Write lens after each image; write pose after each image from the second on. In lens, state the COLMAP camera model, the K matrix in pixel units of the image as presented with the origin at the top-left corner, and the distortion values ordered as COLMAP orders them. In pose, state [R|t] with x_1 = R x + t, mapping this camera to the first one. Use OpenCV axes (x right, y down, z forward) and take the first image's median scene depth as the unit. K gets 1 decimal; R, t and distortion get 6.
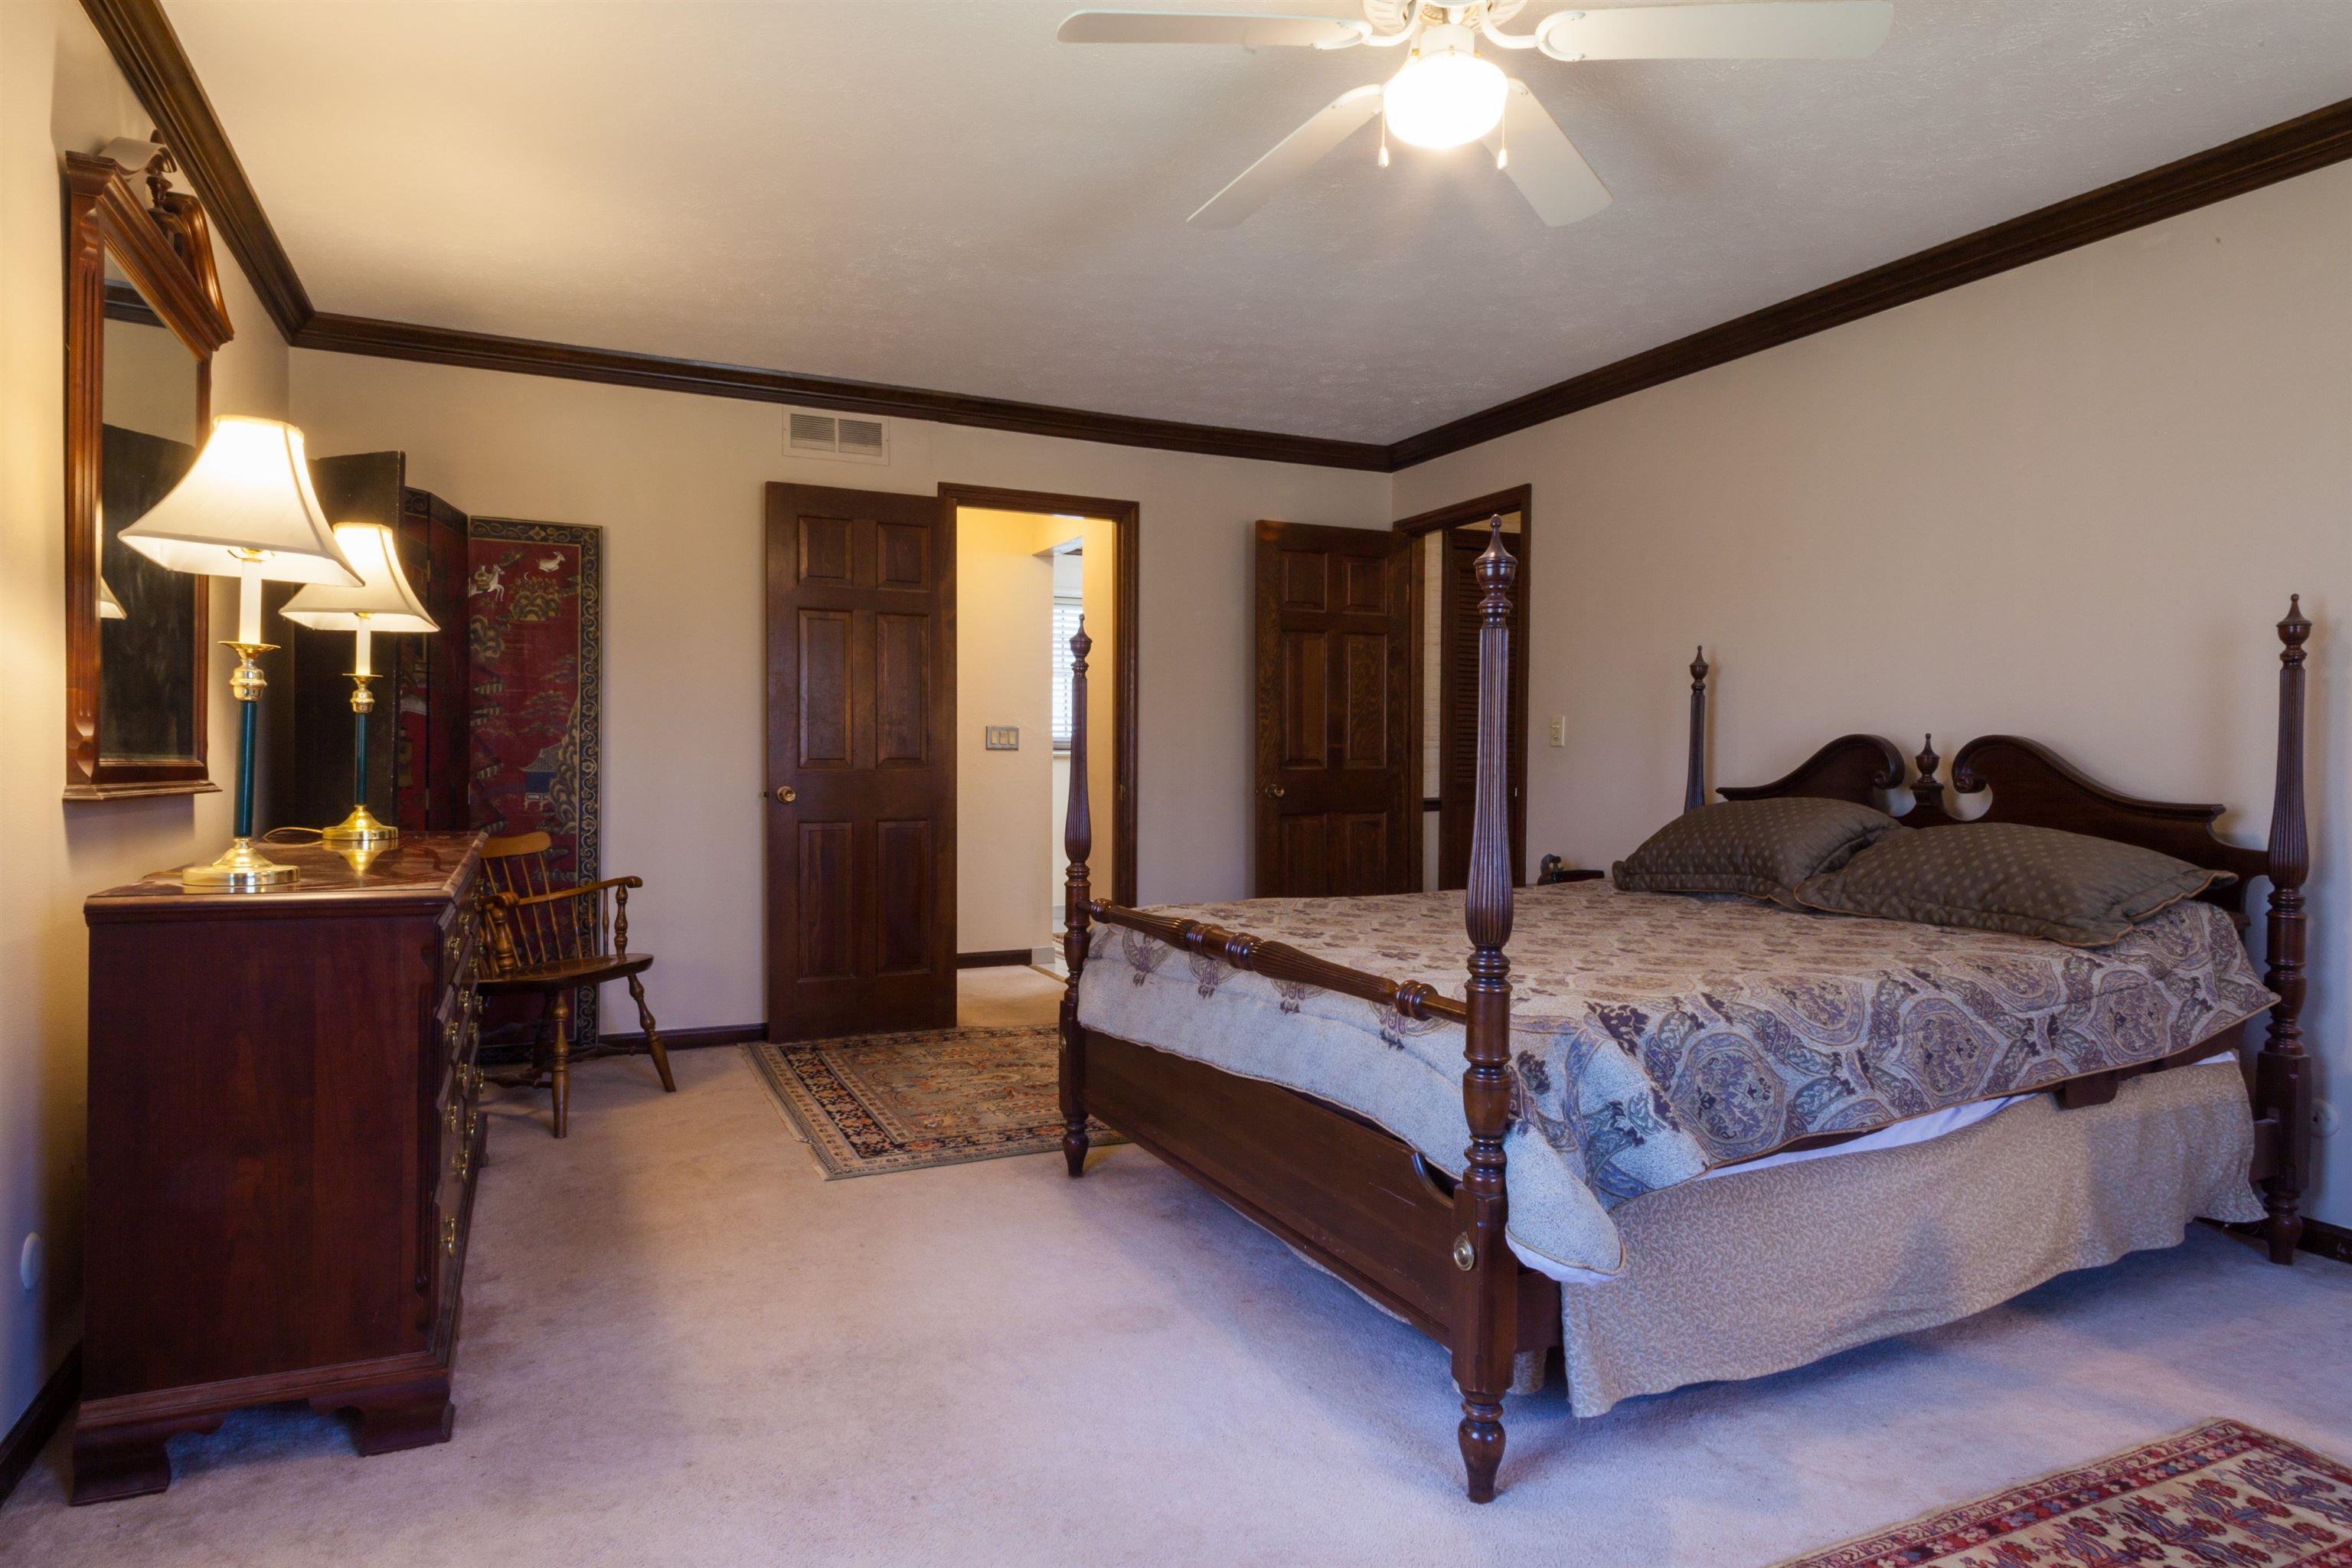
lens RADIAL K [[1367.5, 0, 1161.1], [0, 1367.5, 770.0], [0, 0, 1]] dist [0.013062, 0.000989]
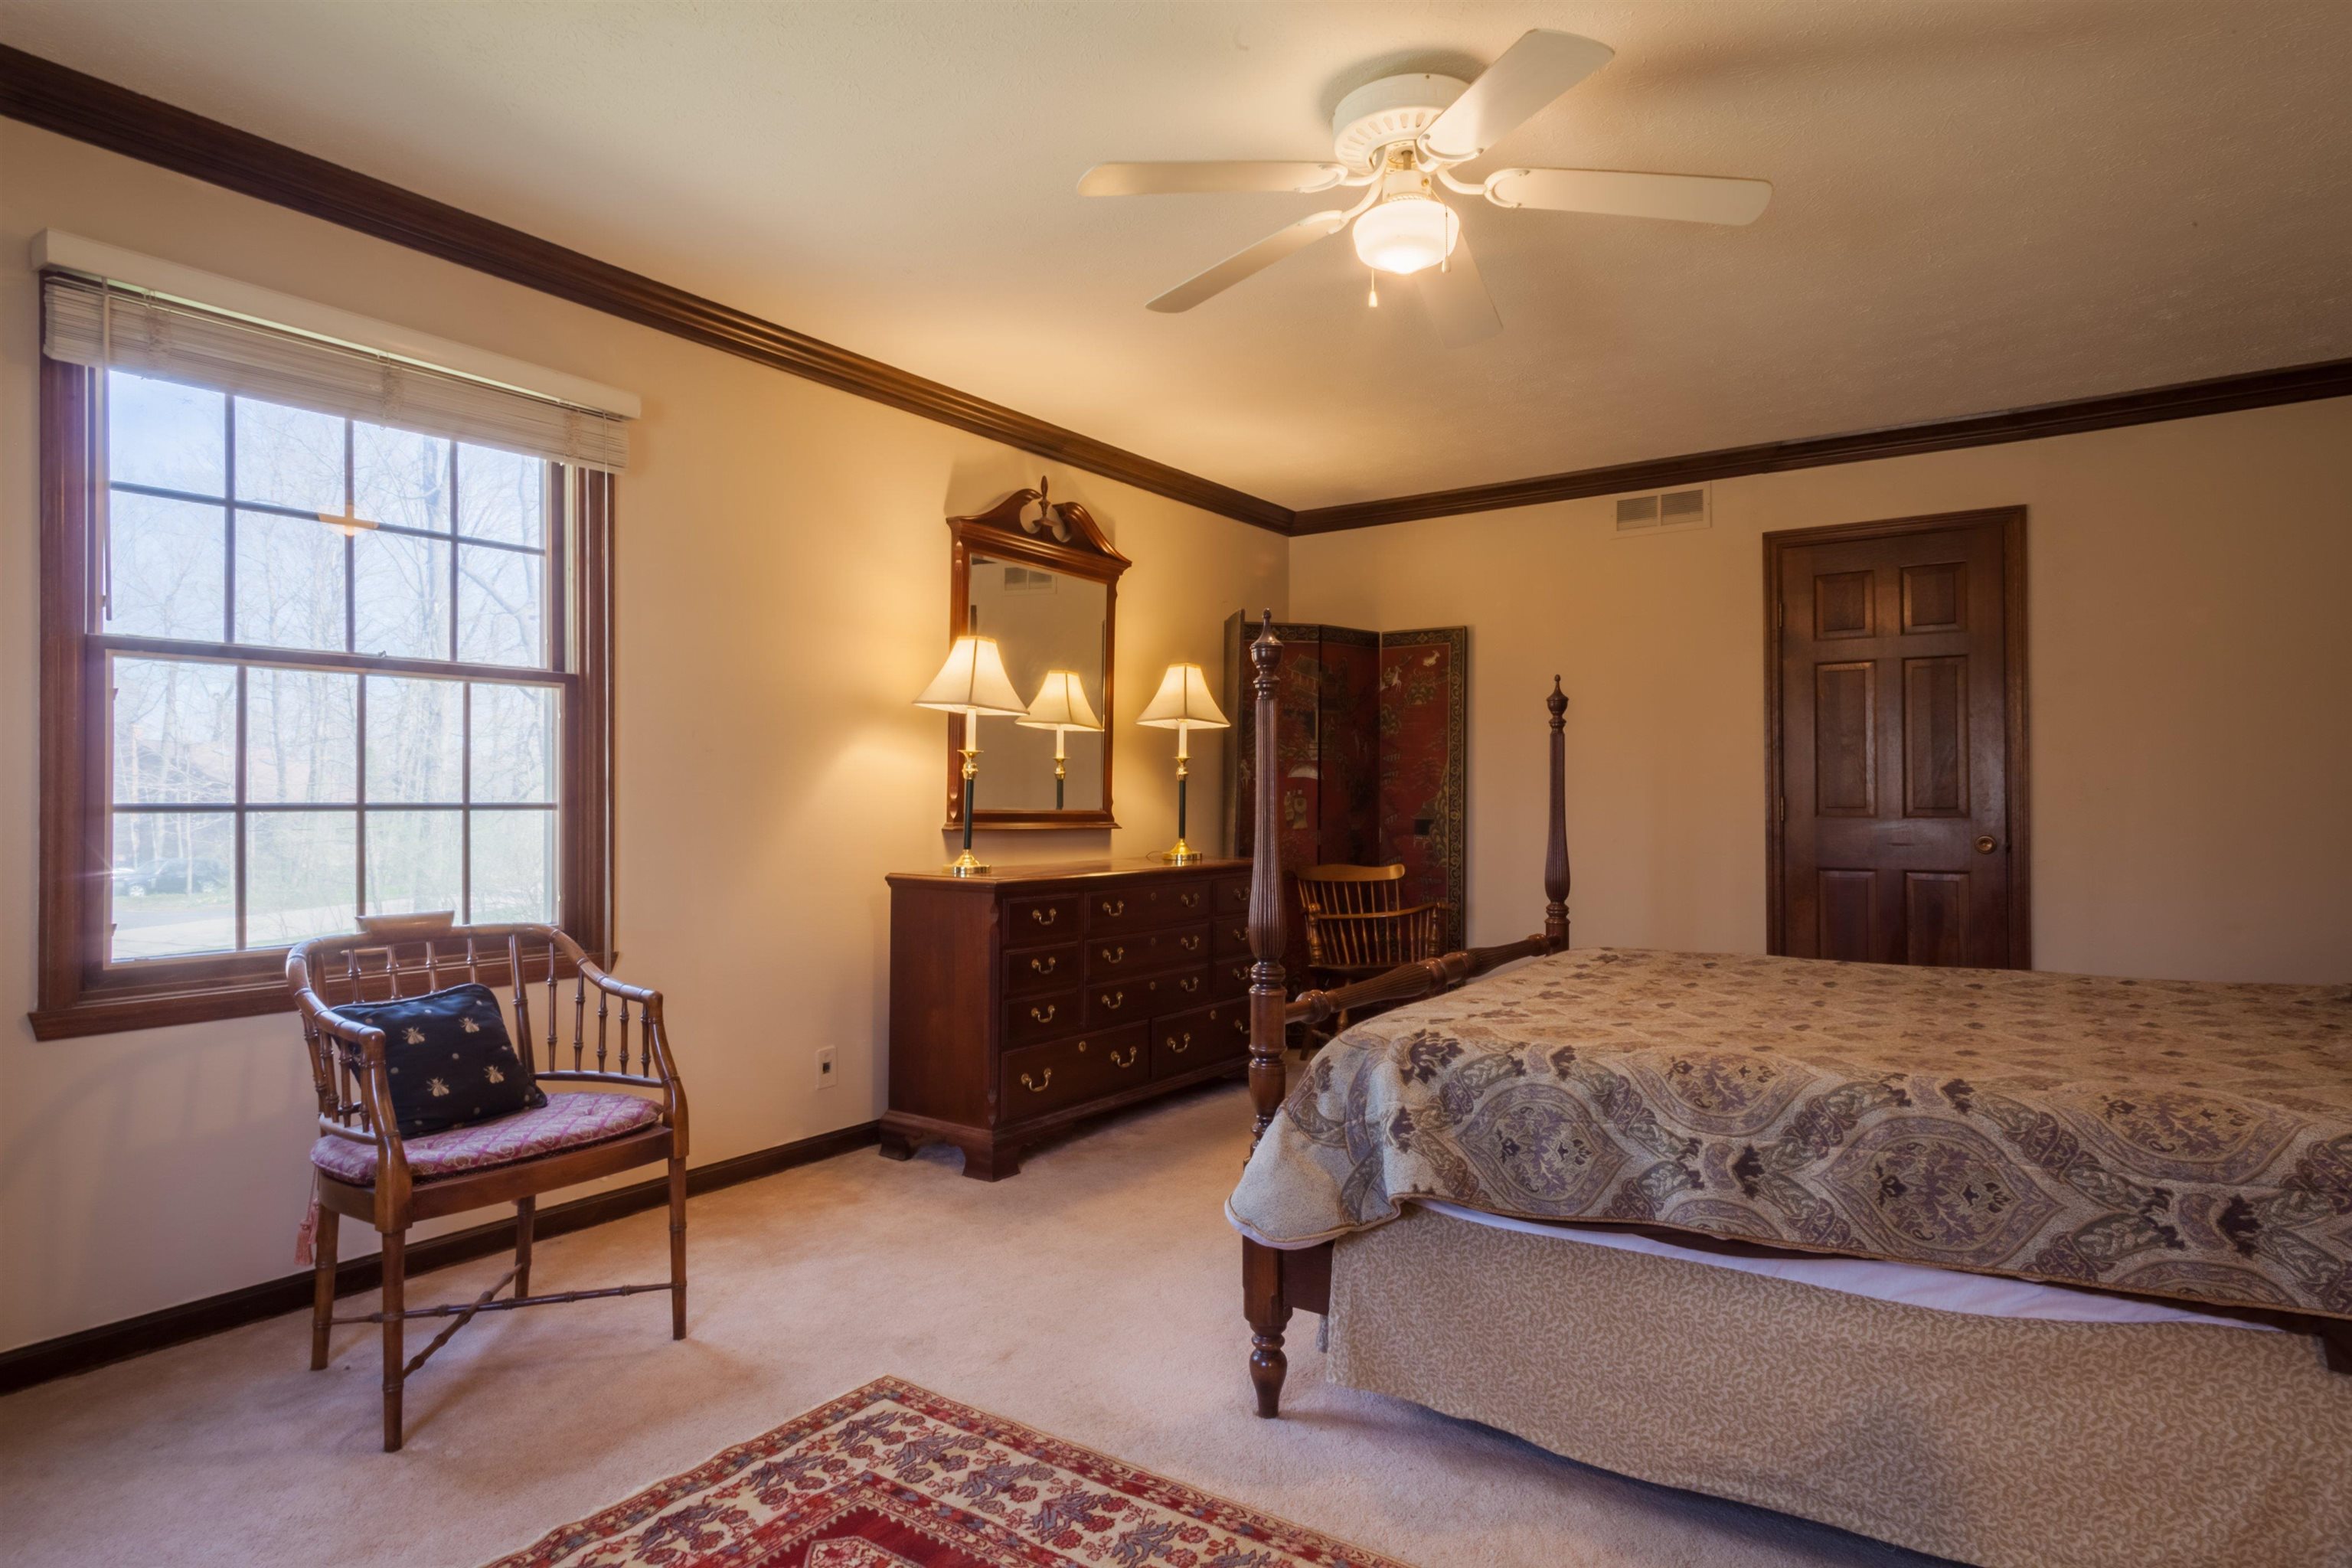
lens RADIAL K [[1367.5, 0, 1161.1], [0, 1367.5, 770.0], [0, 0, 1]] dist [0.013062, 0.000989]
pose [[0.485608, -0.029292, -0.873686, 1.066051], [-0.004046, 0.999352, -0.035754, 0.004229], [0.874167, 0.020897, 0.485175, 0.269177]]
